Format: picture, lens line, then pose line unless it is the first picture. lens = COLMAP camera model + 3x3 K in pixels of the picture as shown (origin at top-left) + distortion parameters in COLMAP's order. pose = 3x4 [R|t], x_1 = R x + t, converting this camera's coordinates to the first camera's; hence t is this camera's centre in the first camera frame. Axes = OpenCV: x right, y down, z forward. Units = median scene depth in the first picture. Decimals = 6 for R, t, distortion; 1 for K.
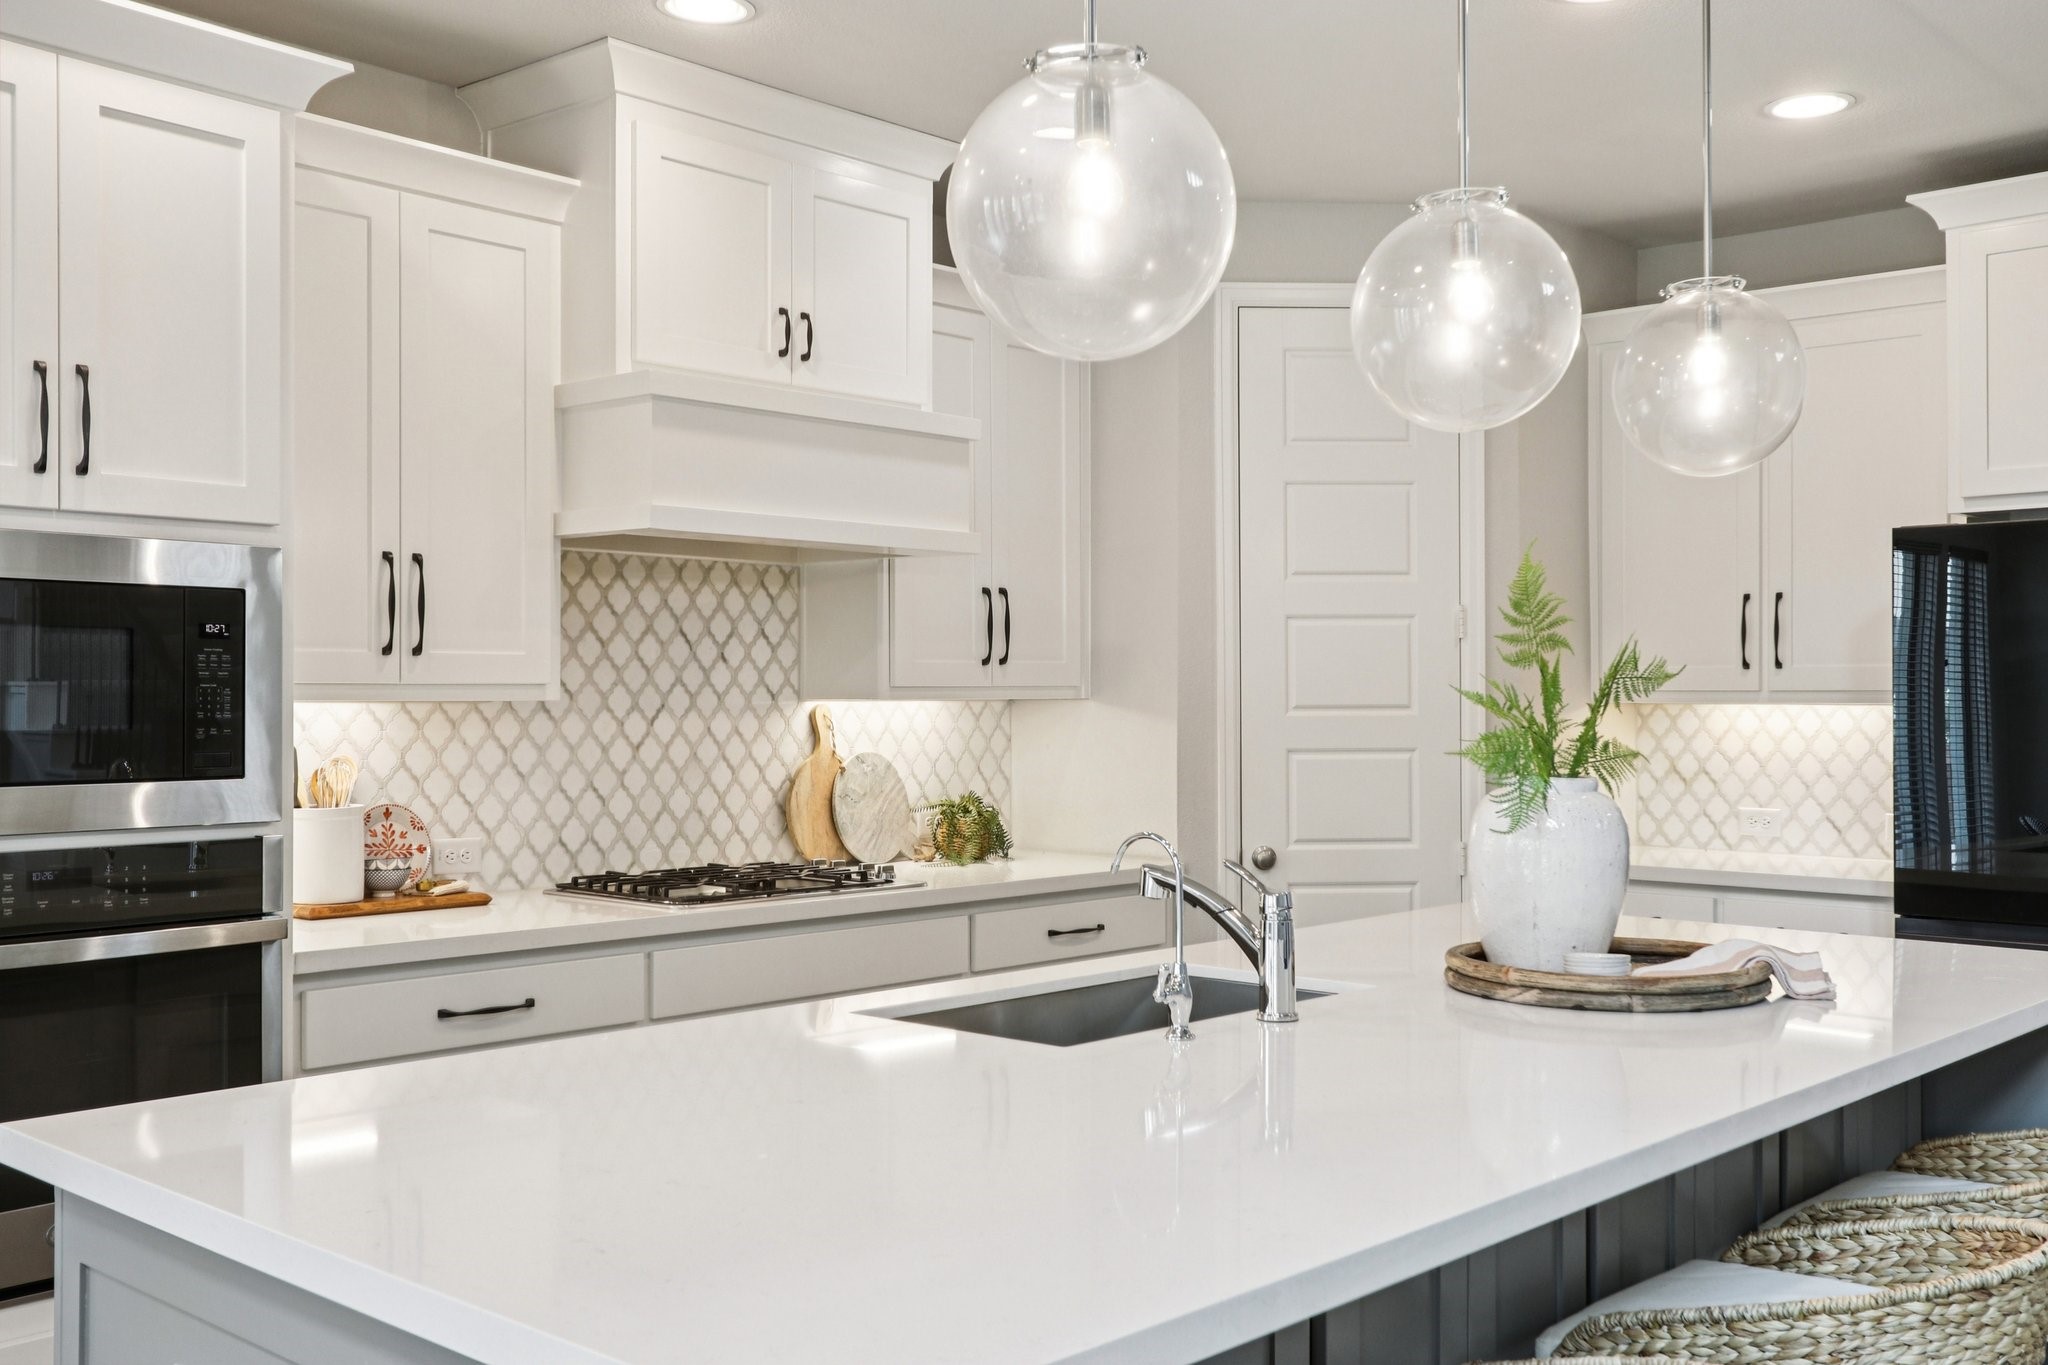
lens RADIAL K [[2042.6, 0, 1005.8], [0, 2042.6, 679.7], [0, 0, 1]] dist [0.028099, 0.000000]
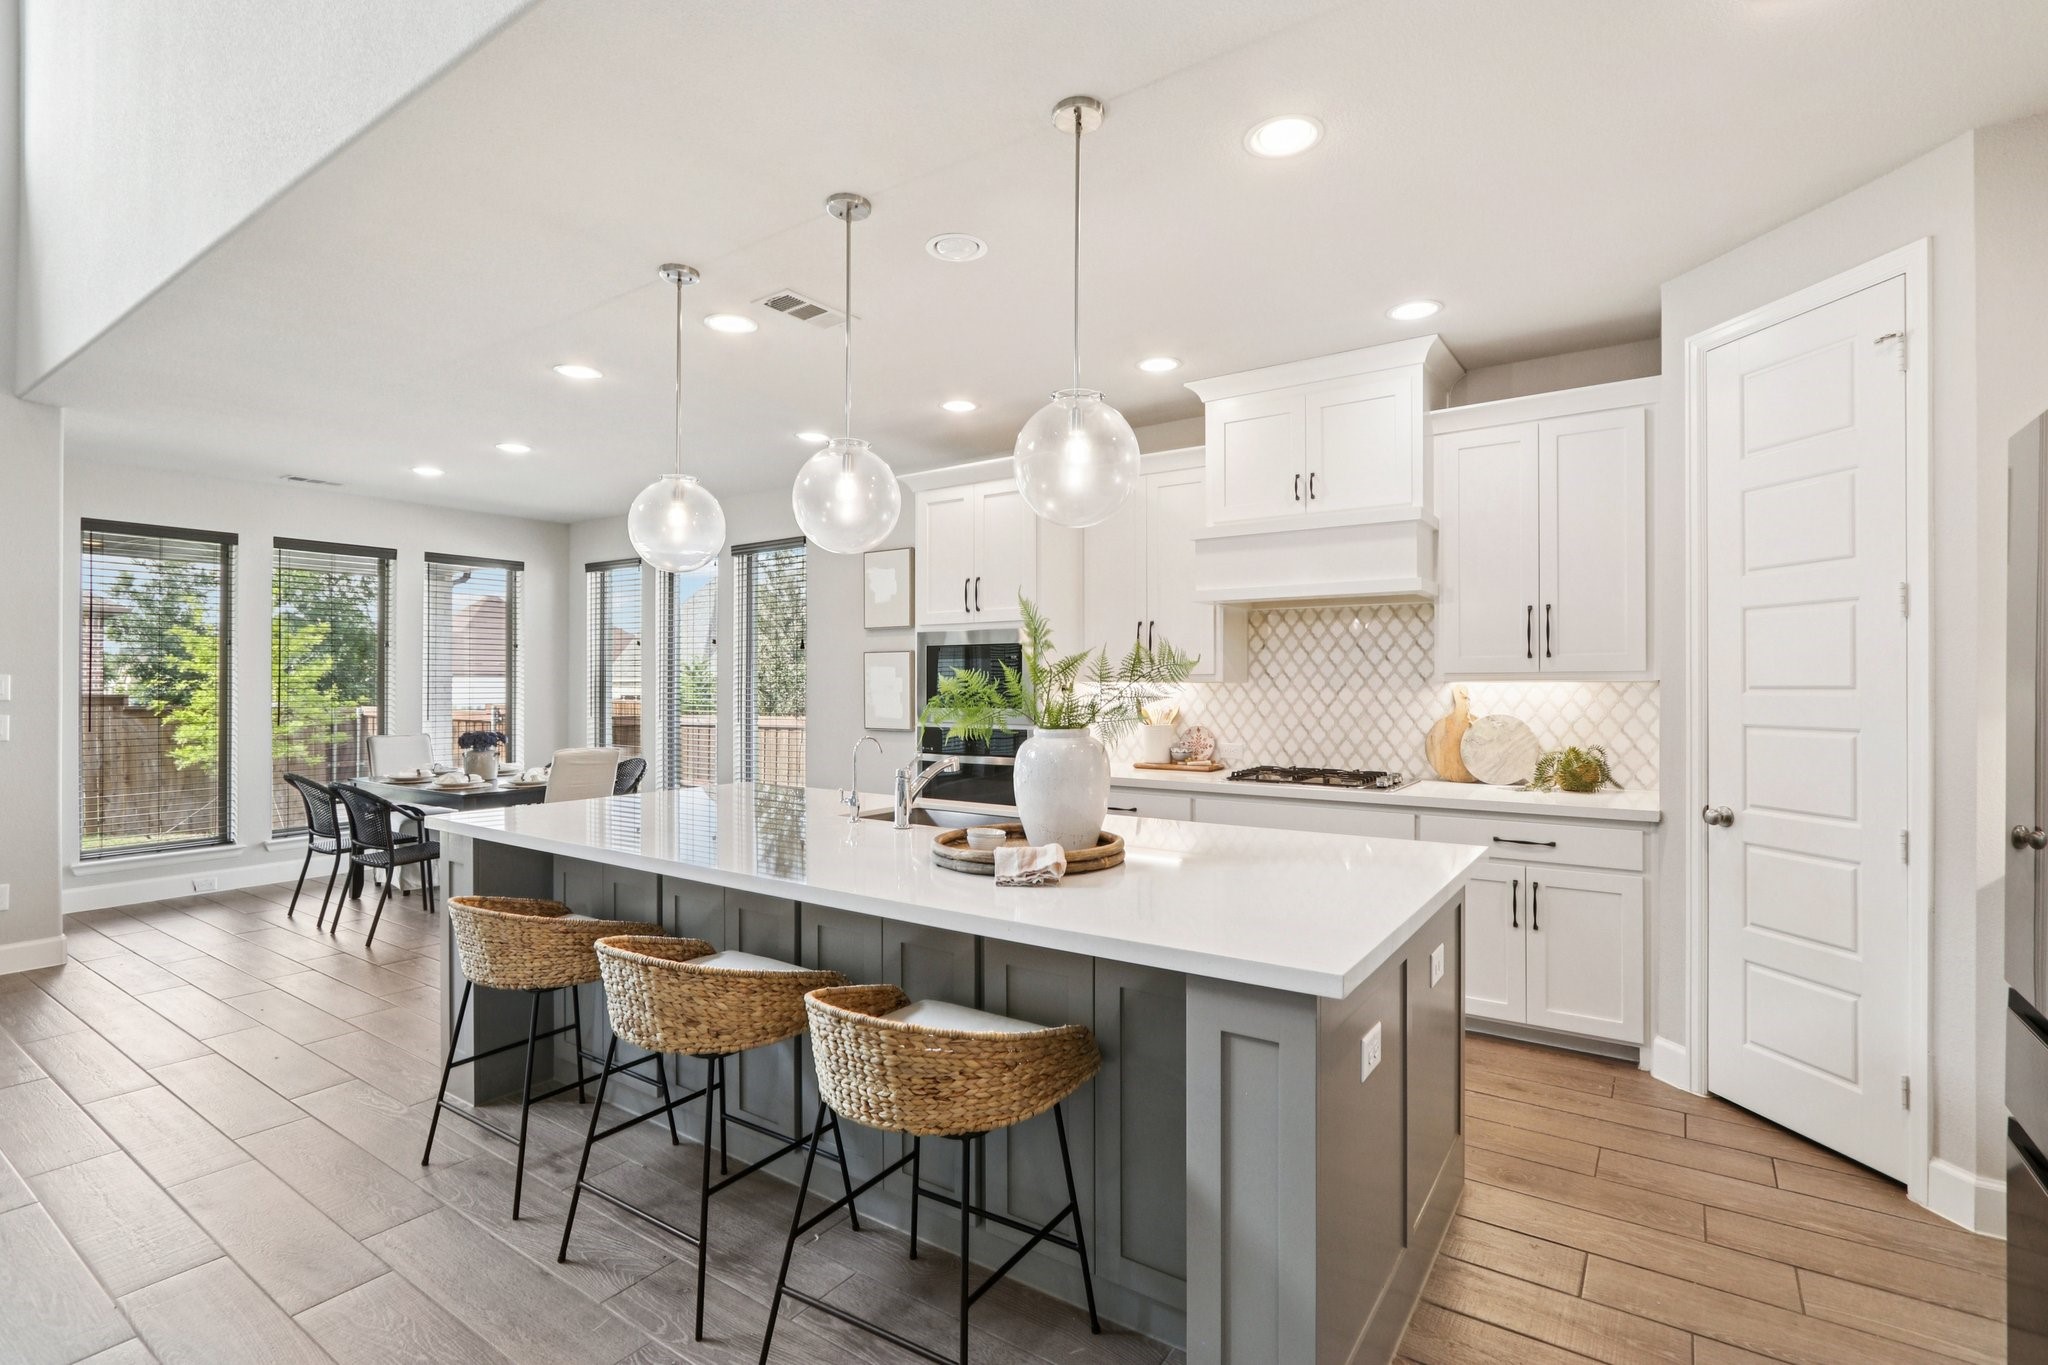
lens RADIAL K [[960.4, 0, 1023.6], [0, 960.4, 684.4], [0, 0, 1]] dist [-0.002737, 0.002552]
pose [[0.121914, 0.003912, -0.992533, 0.682687], [0.011923, 0.999914, 0.005406, 0.004080], [0.992469, -0.012493, 0.121857, 0.588072]]
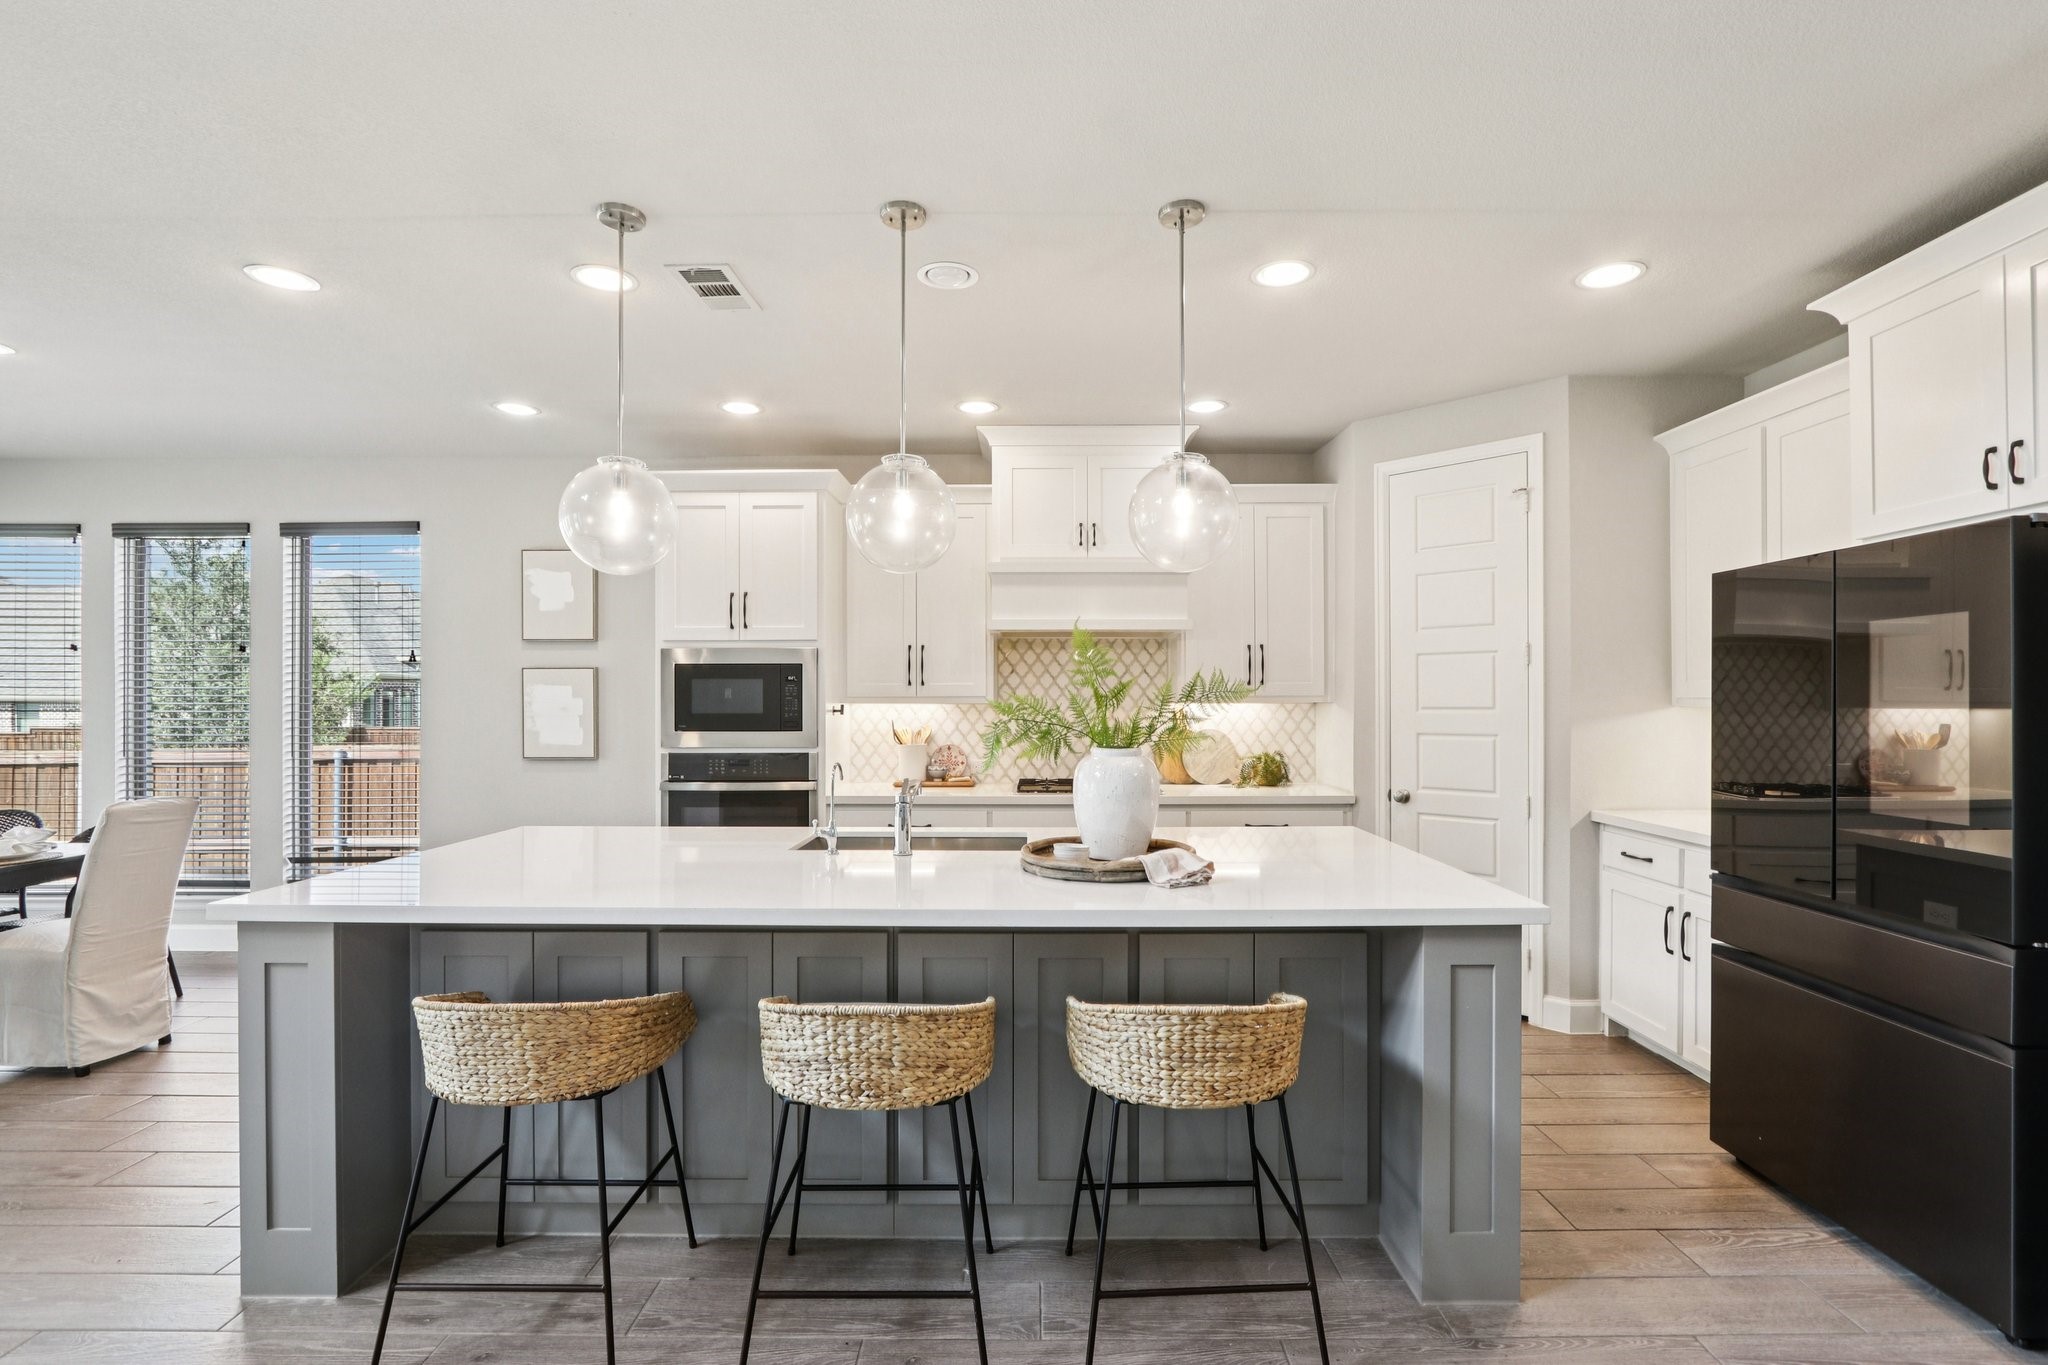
lens RADIAL K [[960.4, 0, 1021.1], [0, 960.4, 698.4], [0, 0, 1]] dist [-0.002737, 0.002552]
pose [[0.661313, -0.000112, -0.750110, 0.566575], [0.007779, 0.999947, 0.006709, -0.002589], [0.750070, -0.010271, 0.661279, 0.253308]]
